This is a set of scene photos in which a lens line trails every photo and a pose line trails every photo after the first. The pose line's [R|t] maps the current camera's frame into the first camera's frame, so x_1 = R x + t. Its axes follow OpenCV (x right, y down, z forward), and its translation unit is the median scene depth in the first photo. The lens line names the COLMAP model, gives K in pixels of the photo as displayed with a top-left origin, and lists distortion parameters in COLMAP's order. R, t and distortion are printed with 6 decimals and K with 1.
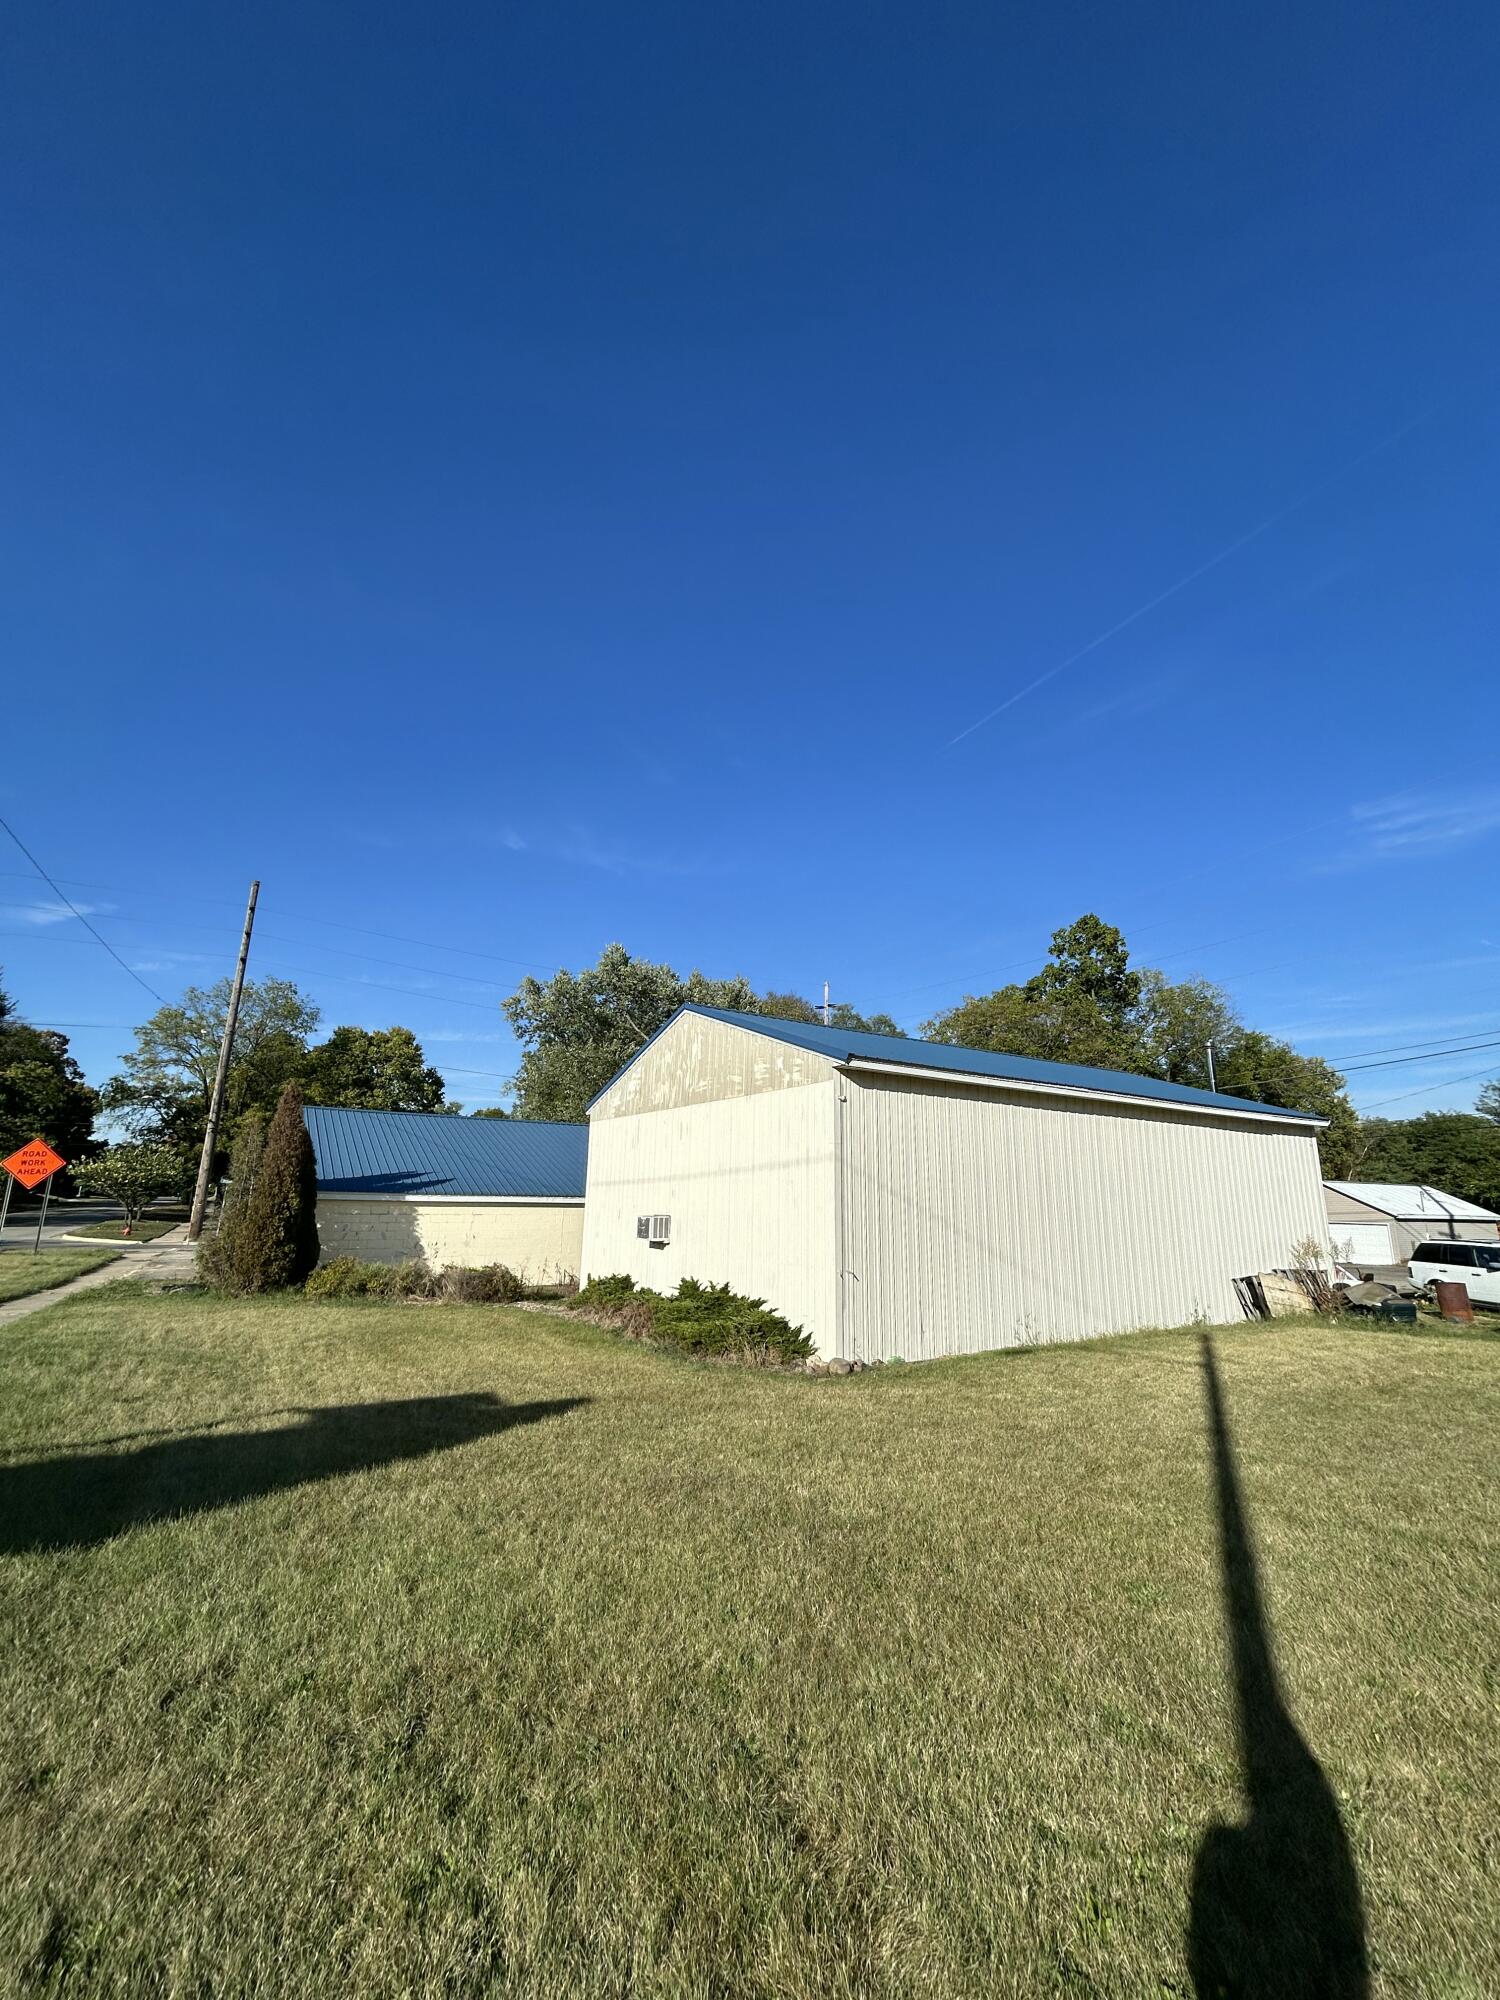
lens RADIAL K [[808.9, 0, 752.4], [0, 808.9, 1003.4], [0, 0, 1]] dist [0.000138, 0.000253]
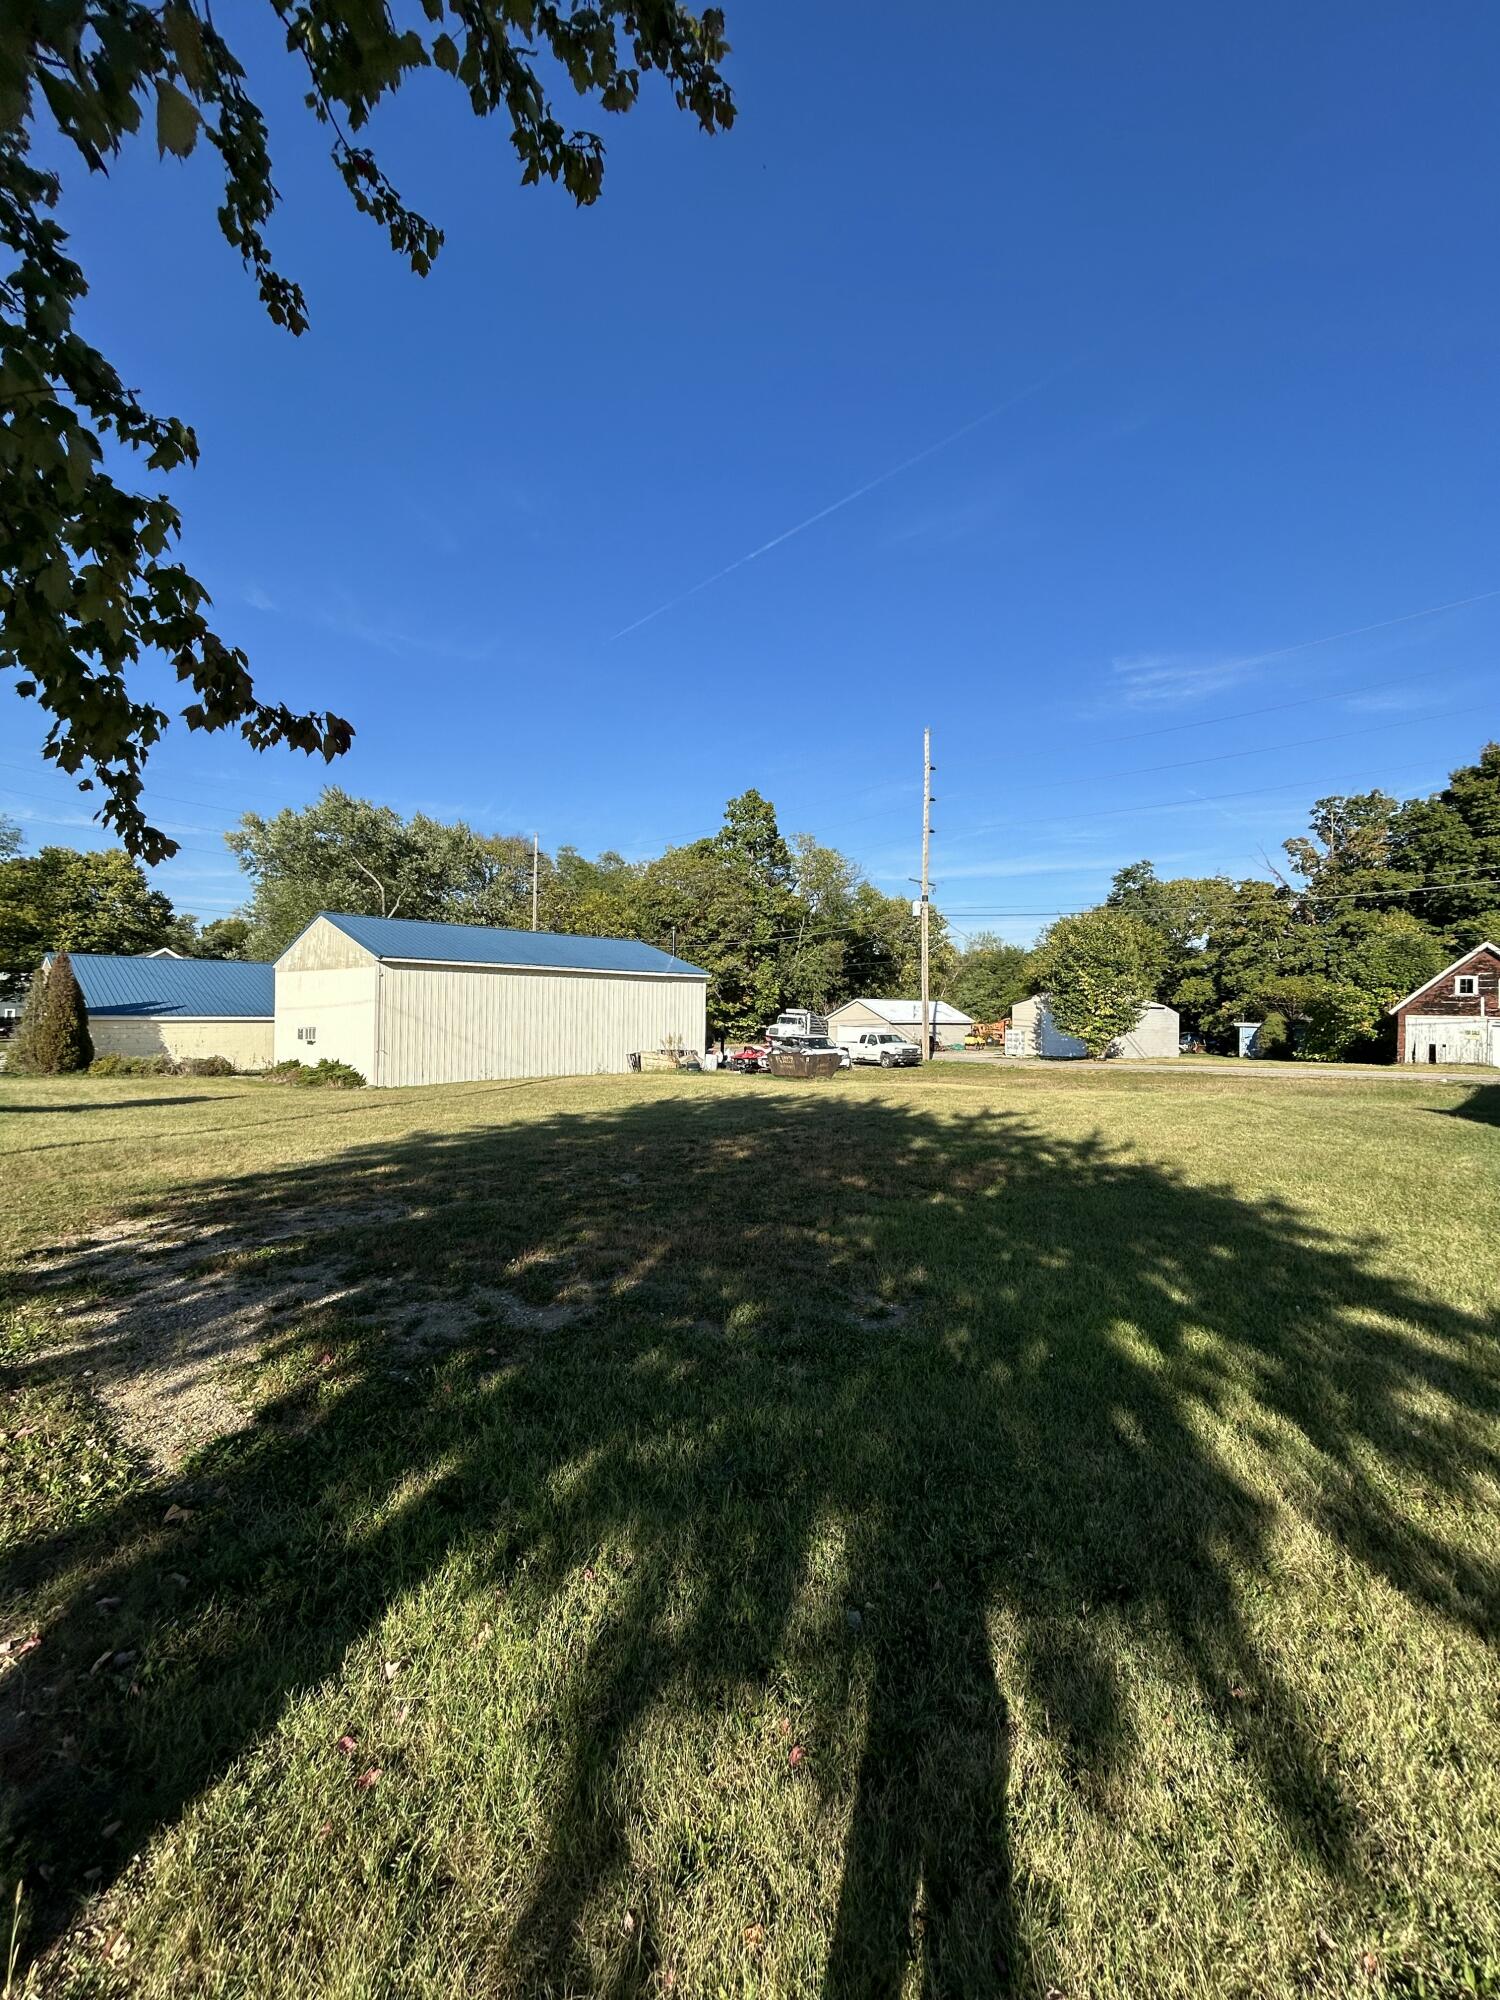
lens RADIAL K [[787.5, 0, 756.0], [0, 787.5, 1010.2], [0, 0, 1]] dist [-0.020191, -0.000094]
pose [[0.962279, -0.006596, 0.271986, 0.316174], [-0.058174, 0.971597, 0.229381, -0.204656], [-0.265774, -0.236551, 0.934563, -0.778755]]
